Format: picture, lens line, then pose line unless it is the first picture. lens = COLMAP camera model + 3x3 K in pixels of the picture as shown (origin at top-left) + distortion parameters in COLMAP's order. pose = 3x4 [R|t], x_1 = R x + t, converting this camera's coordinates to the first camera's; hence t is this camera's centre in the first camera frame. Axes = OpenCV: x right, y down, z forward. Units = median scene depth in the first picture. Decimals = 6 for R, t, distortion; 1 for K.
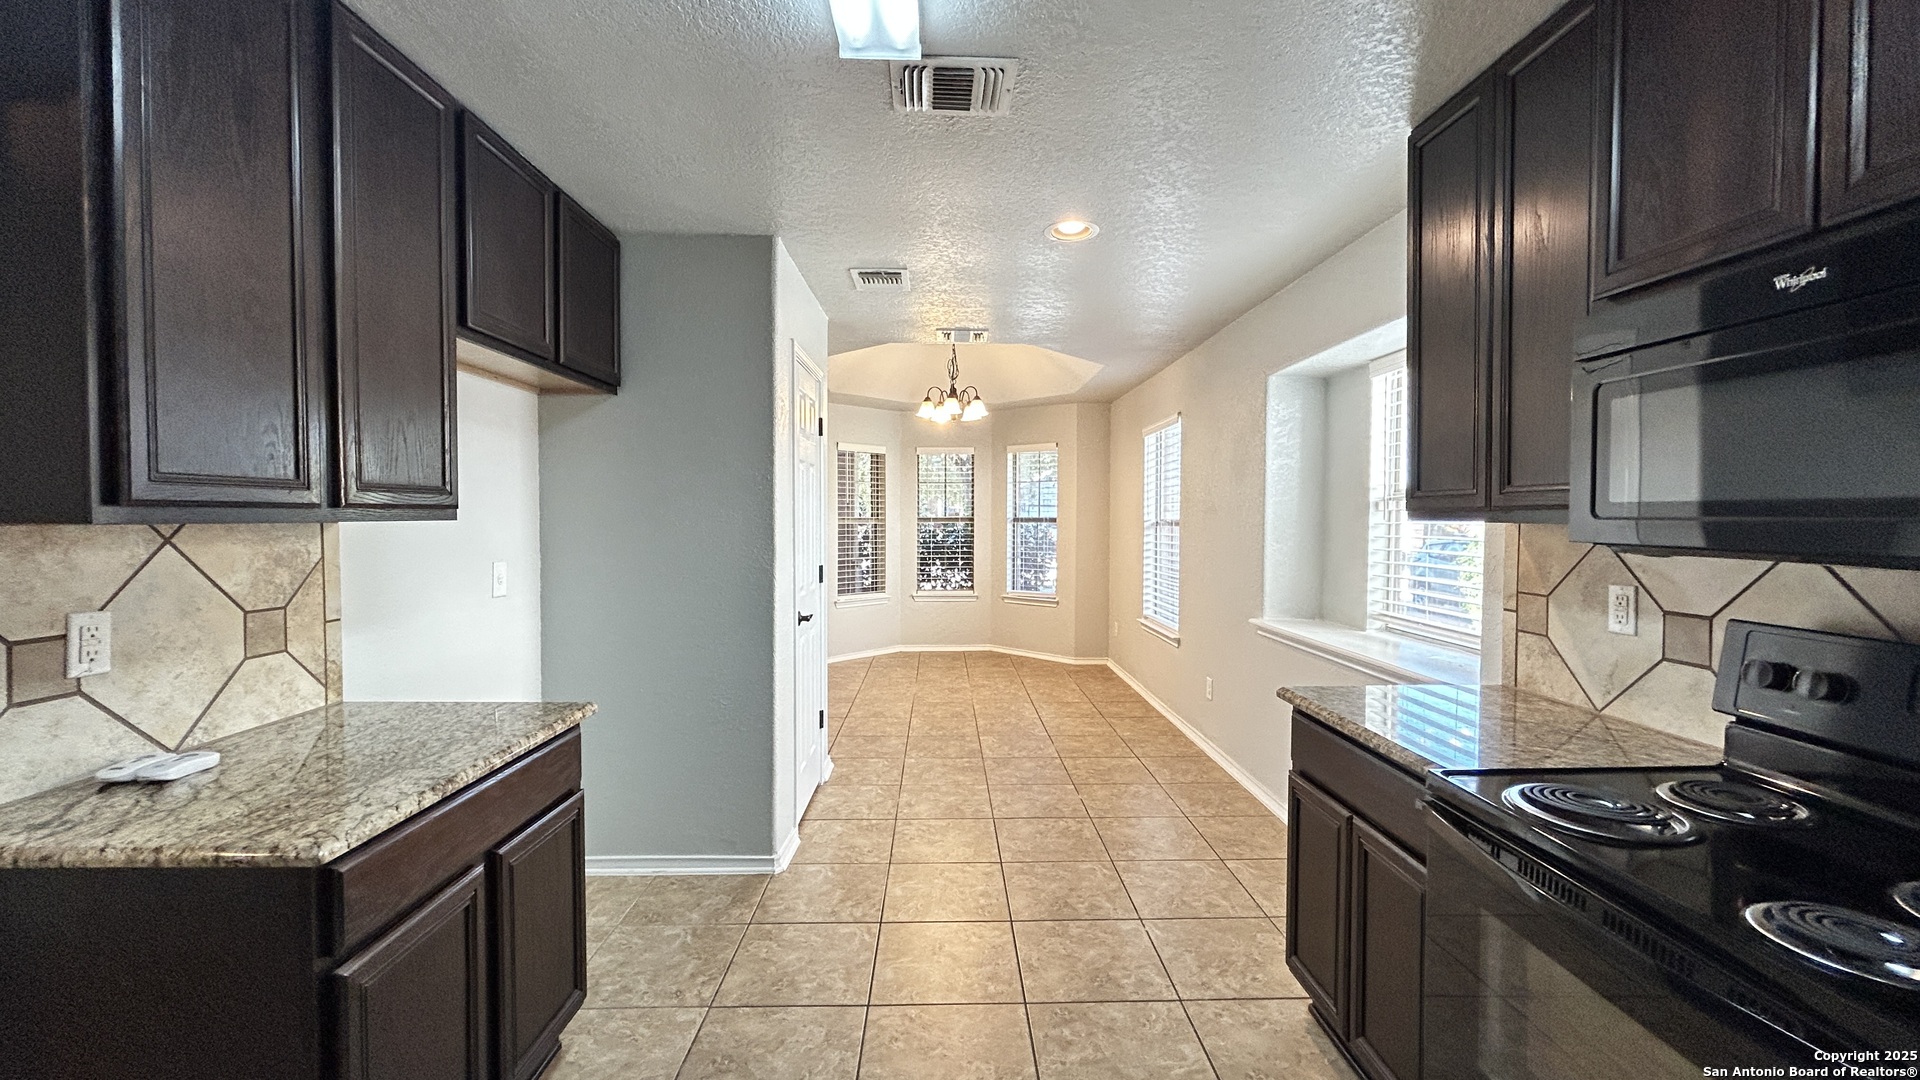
lens RADIAL K [[772.8, 0, 963.2], [0, 772.8, 535.9], [0, 0, 1]] dist [-0.002815, 0.005334]
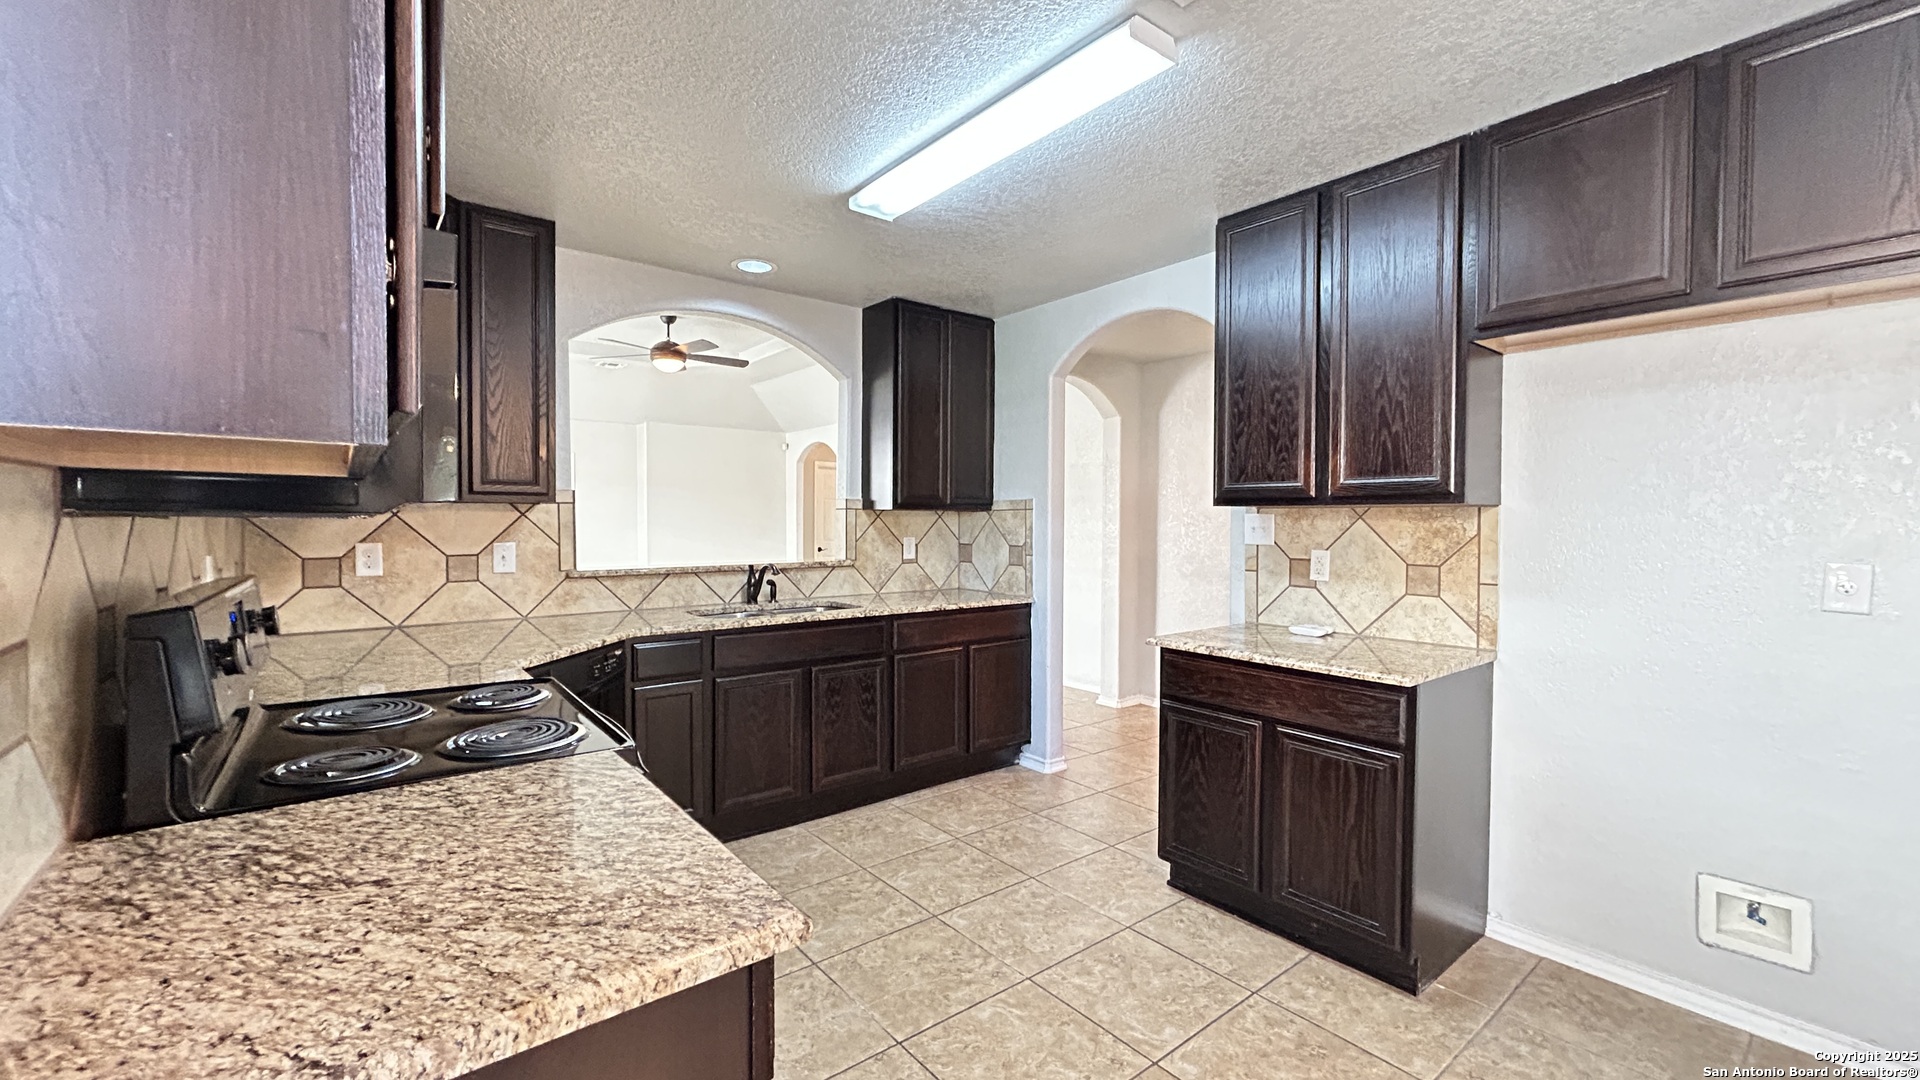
lens RADIAL K [[772.8, 0, 963.2], [0, 772.8, 535.9], [0, 0, 1]] dist [-0.002815, 0.005334]
pose [[-0.794153, 0.005048, -0.607697, 0.633705], [-0.024220, 0.998908, 0.039949, 0.000645], [0.607235, 0.046444, -0.793164, 1.463860]]
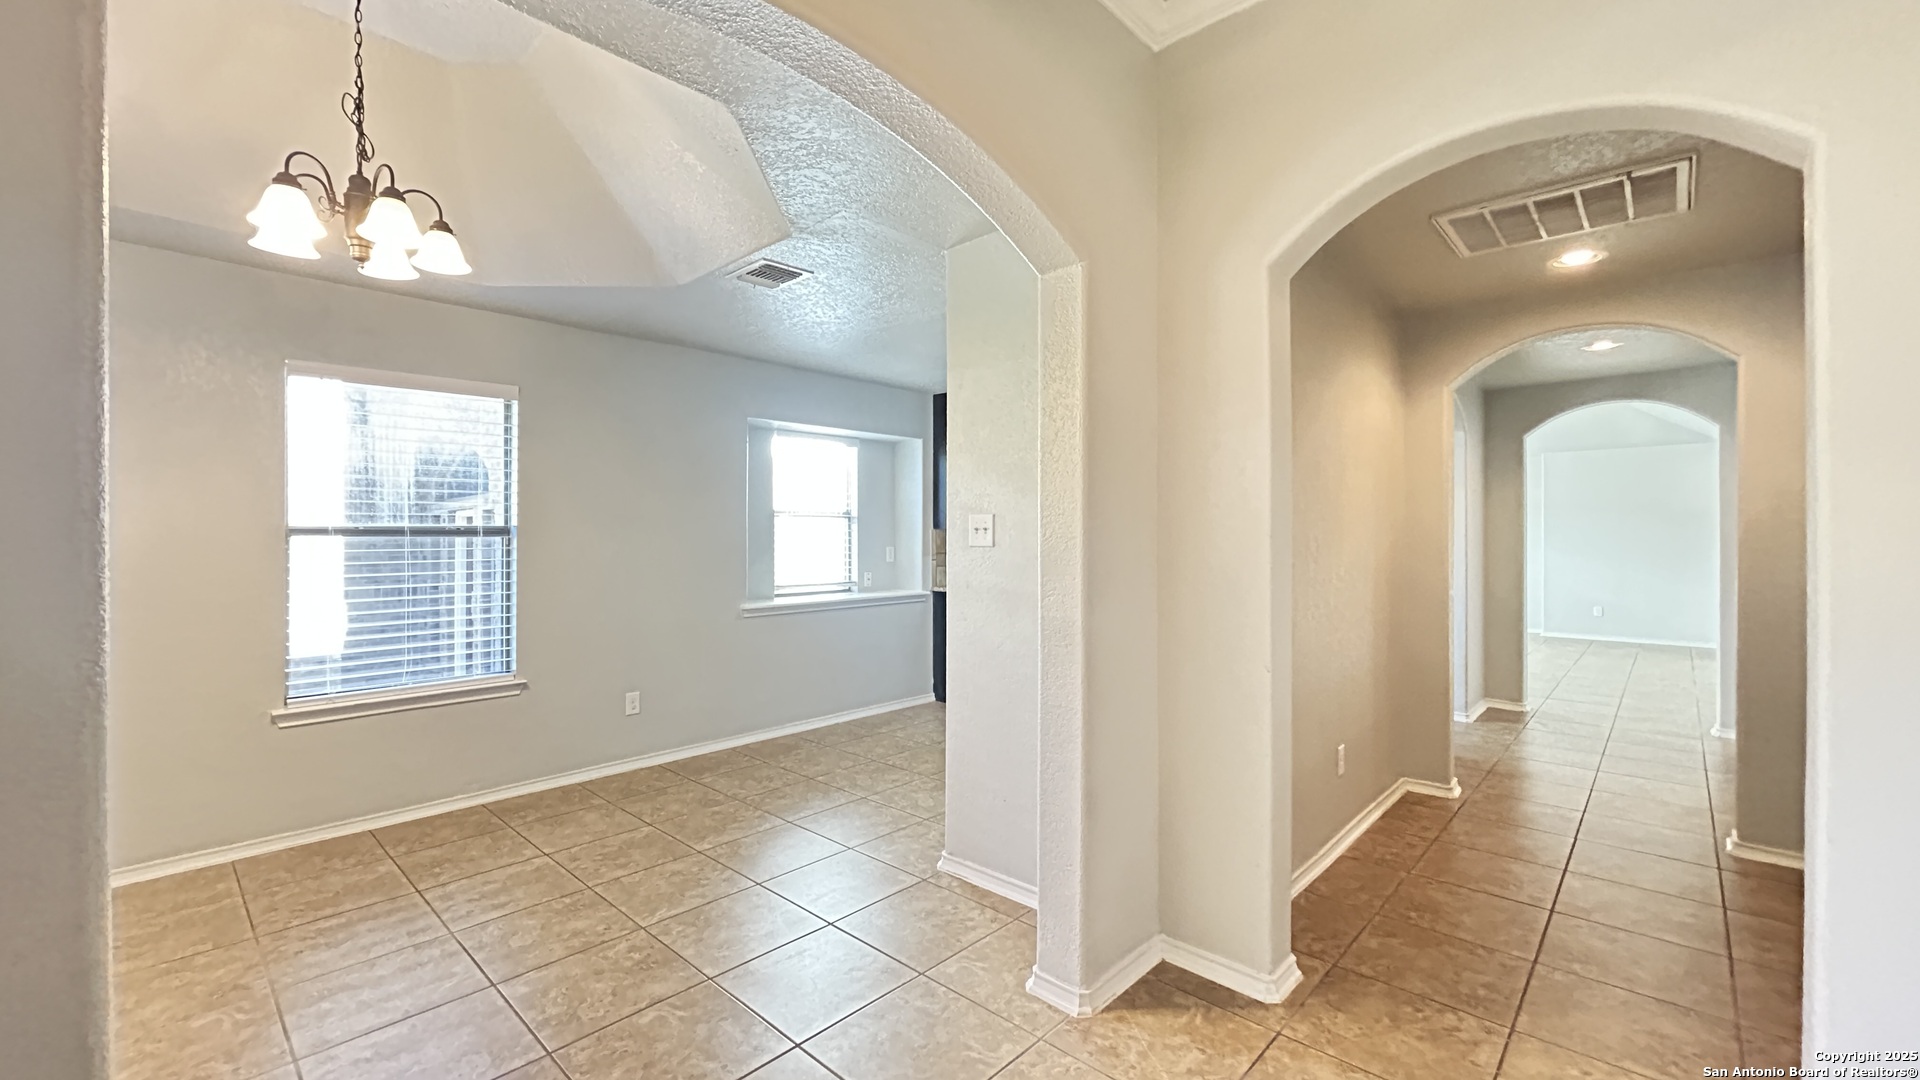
lens RADIAL K [[773.9, 0, 964.9], [0, 773.9, 533.6], [0, 0, 1]] dist [-0.003524, -0.000226]
pose [[-0.710710, -0.002707, 0.703480, -1.482843], [0.017837, 0.999602, 0.021867, -0.060198], [-0.703259, 0.028089, -0.710379, 3.176020]]
